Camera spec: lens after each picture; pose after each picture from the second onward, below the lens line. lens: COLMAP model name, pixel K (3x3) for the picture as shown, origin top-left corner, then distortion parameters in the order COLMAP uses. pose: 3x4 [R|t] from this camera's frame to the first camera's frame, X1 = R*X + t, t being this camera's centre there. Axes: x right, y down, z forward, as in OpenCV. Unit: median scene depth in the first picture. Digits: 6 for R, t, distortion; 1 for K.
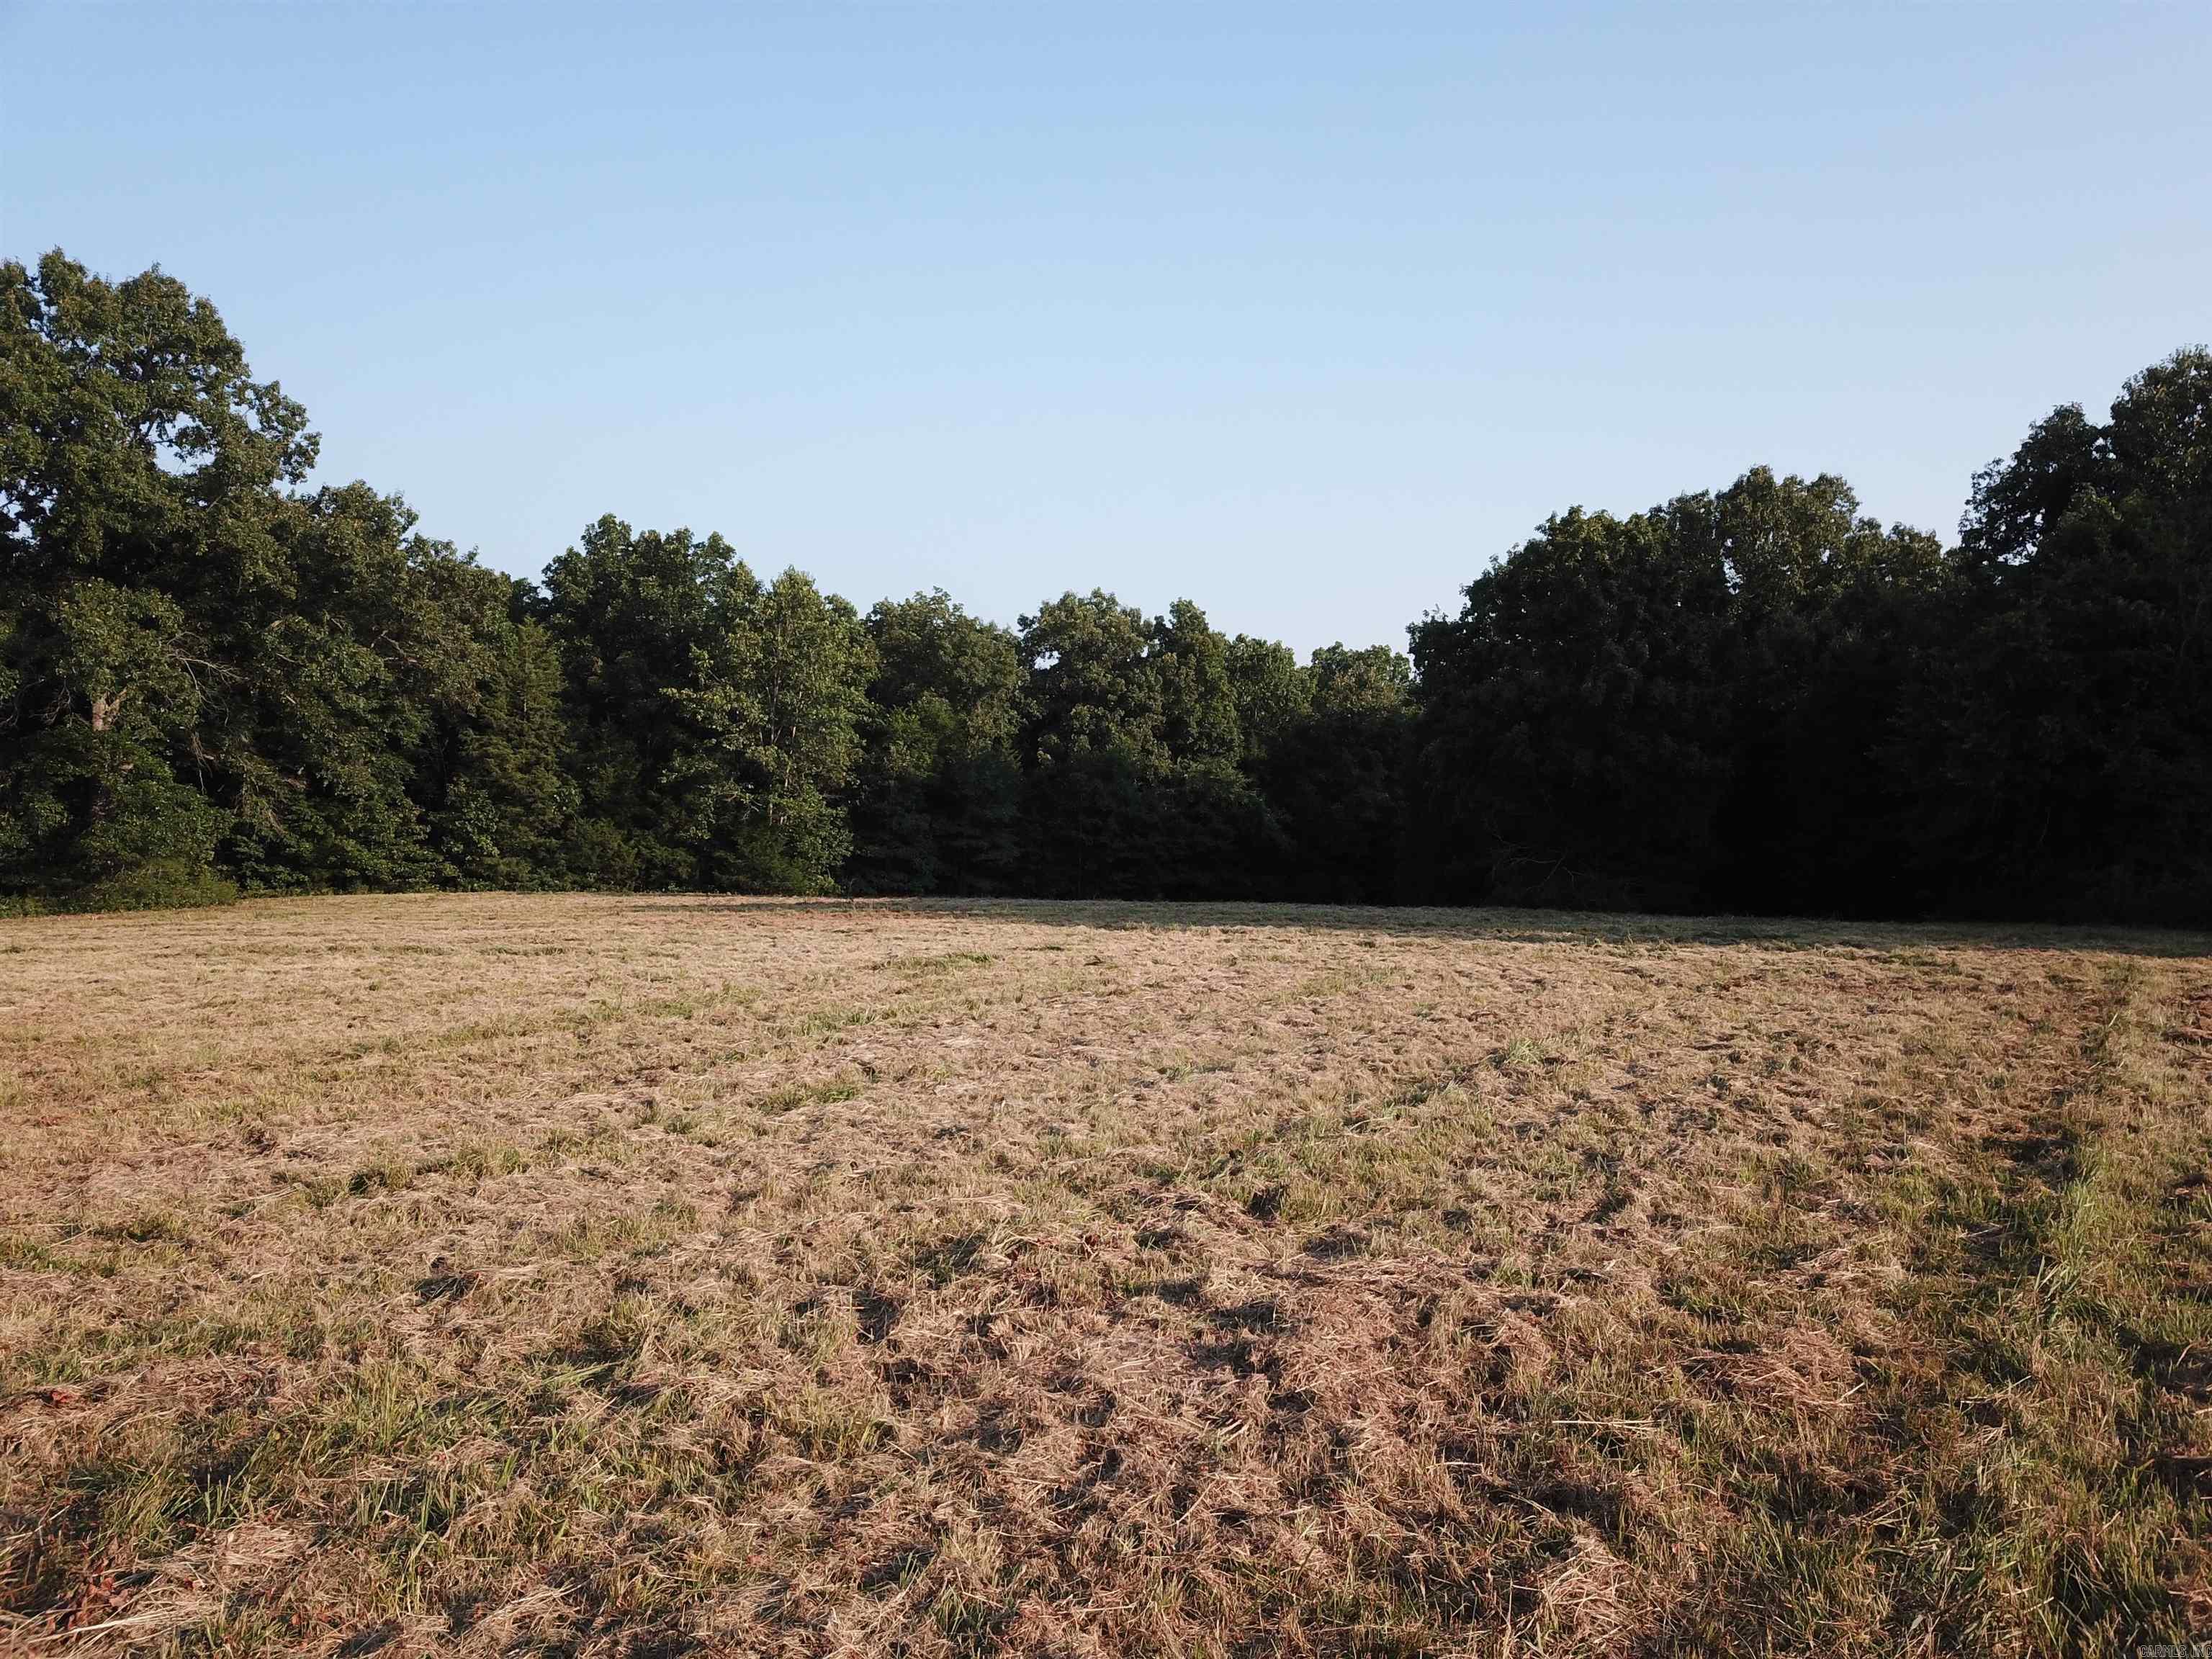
lens RADIAL K [[1676.1, 0, 1106.0], [0, 1676.1, 825.5], [0, 0, 1]] dist [0.013885, -0.014094]
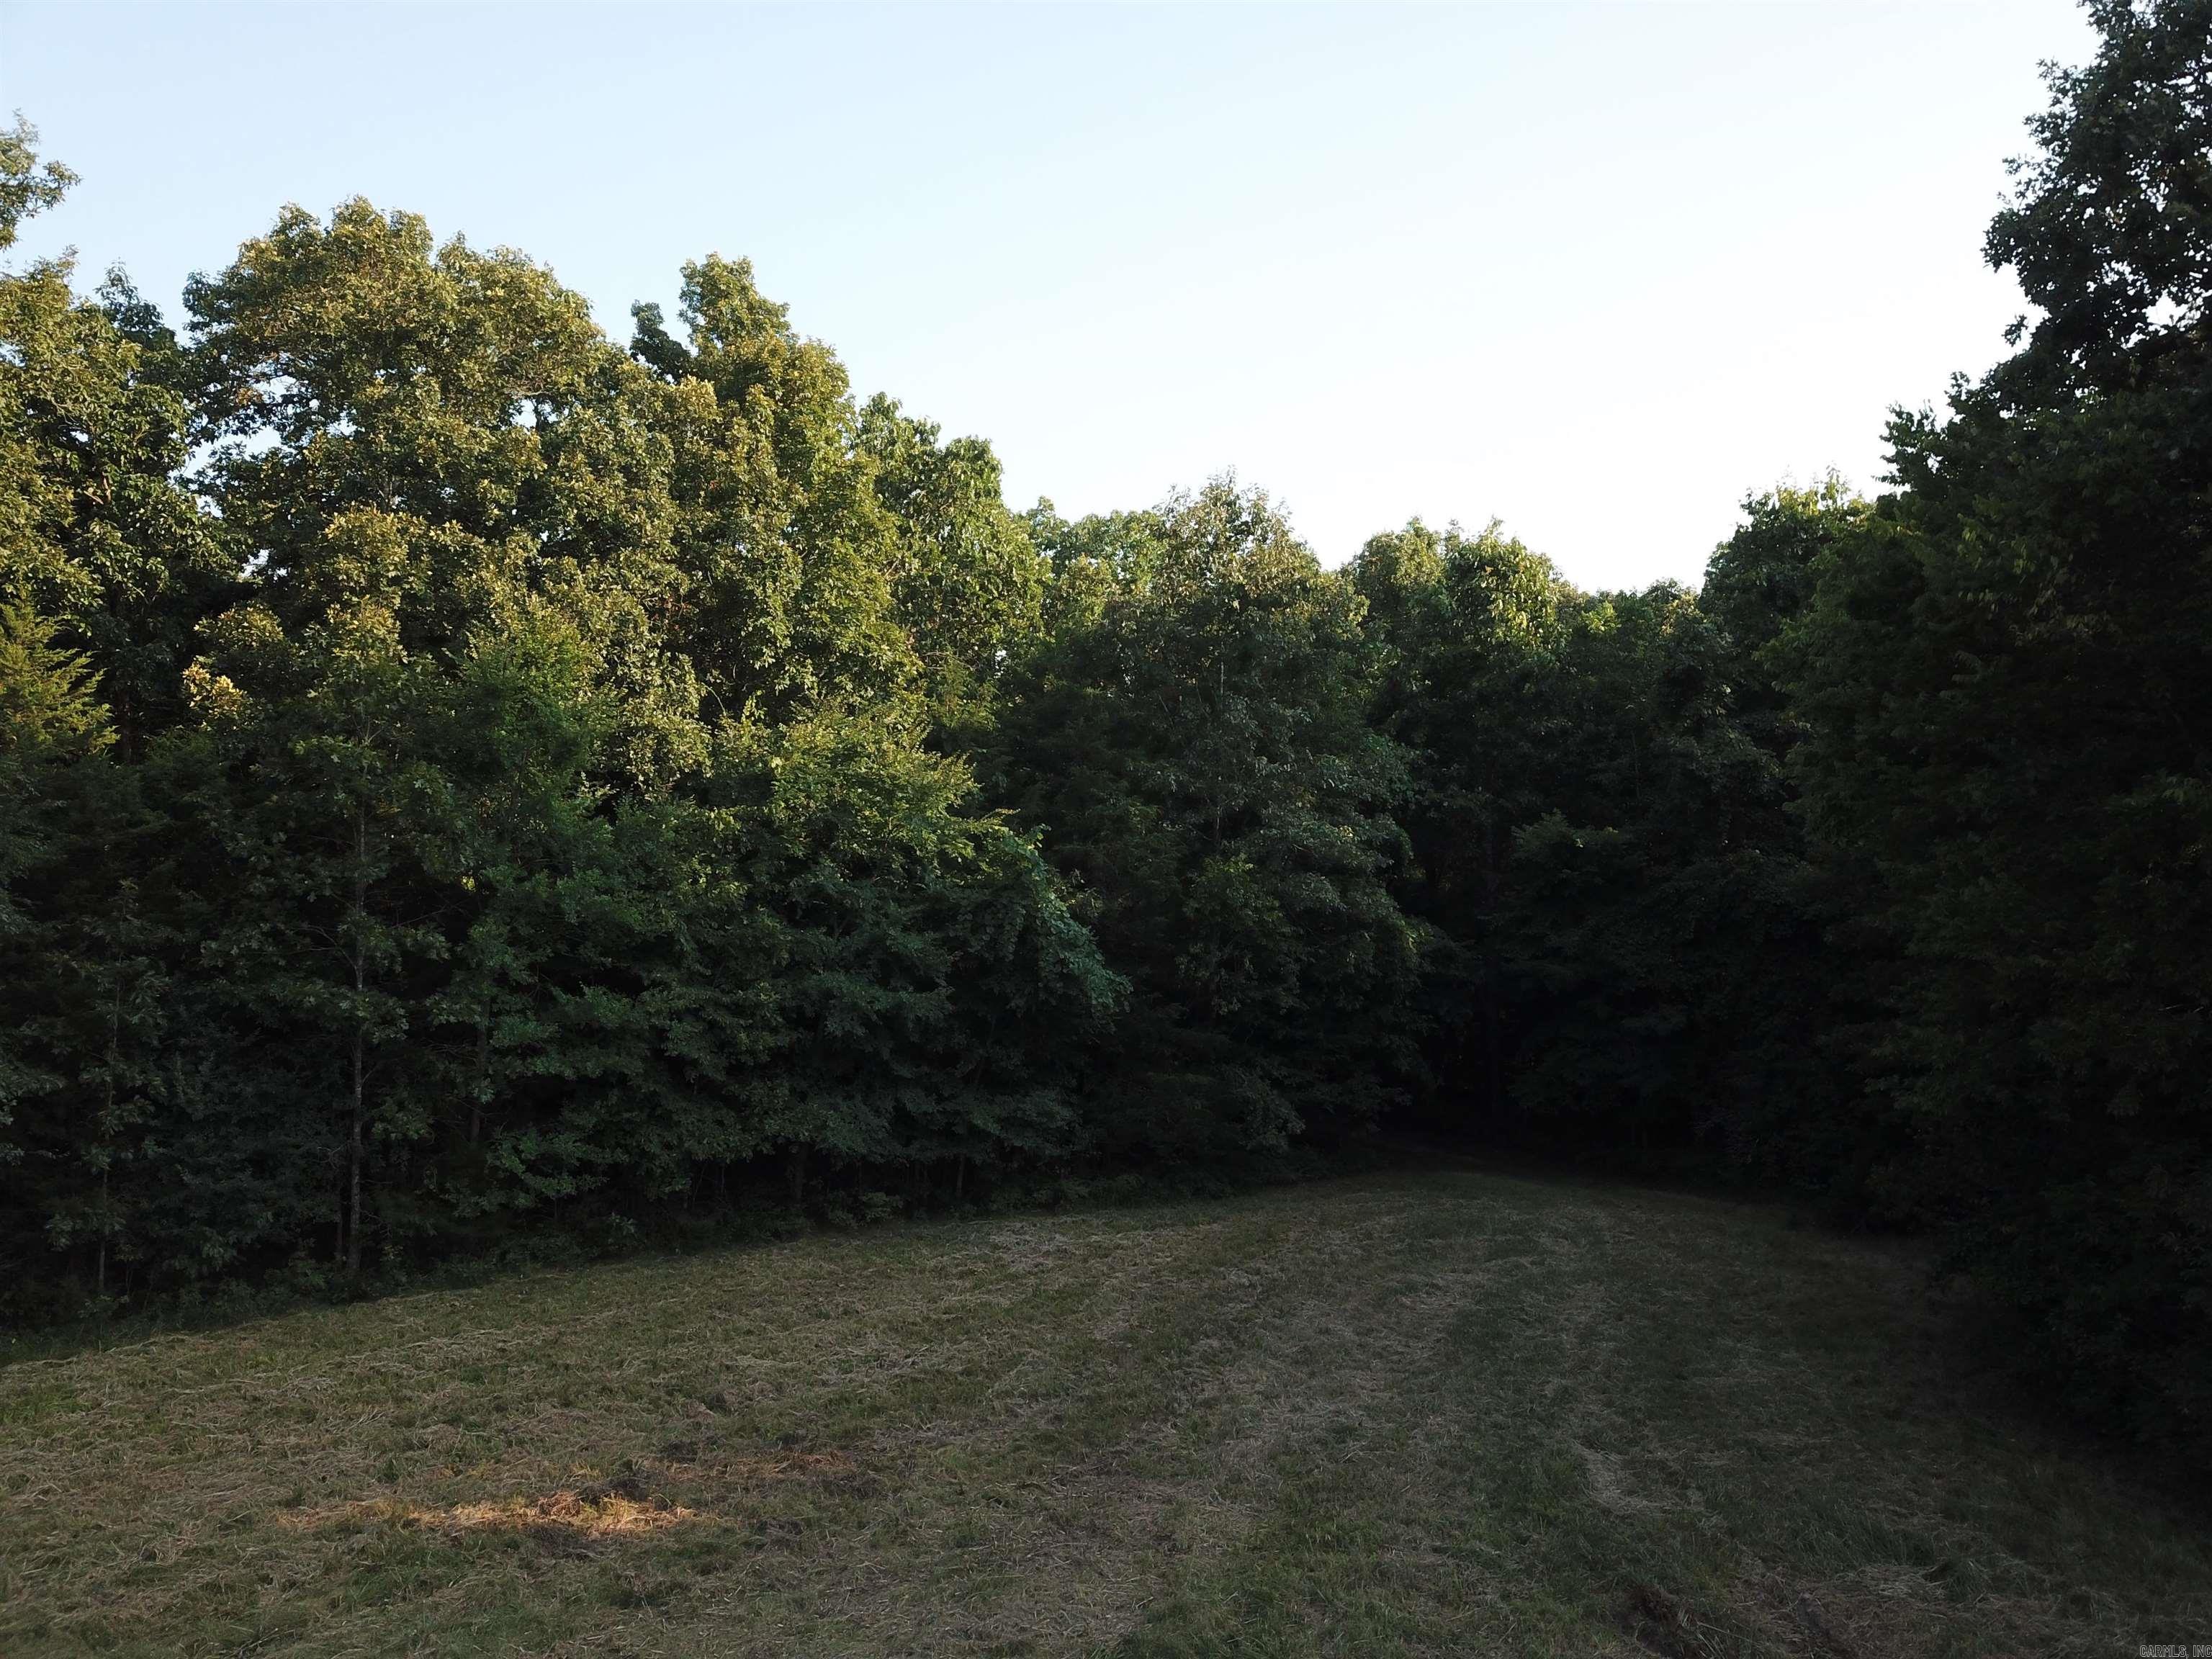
lens RADIAL K [[1676.1, 0, 1110.3], [0, 1676.1, 833.8], [0, 0, 1]] dist [0.013885, -0.014094]
pose [[0.943586, -0.007963, 0.331032, 0.007287], [0.017977, 0.999468, -0.027198, -0.008928], [-0.330640, 0.031614, 0.943227, 0.689913]]
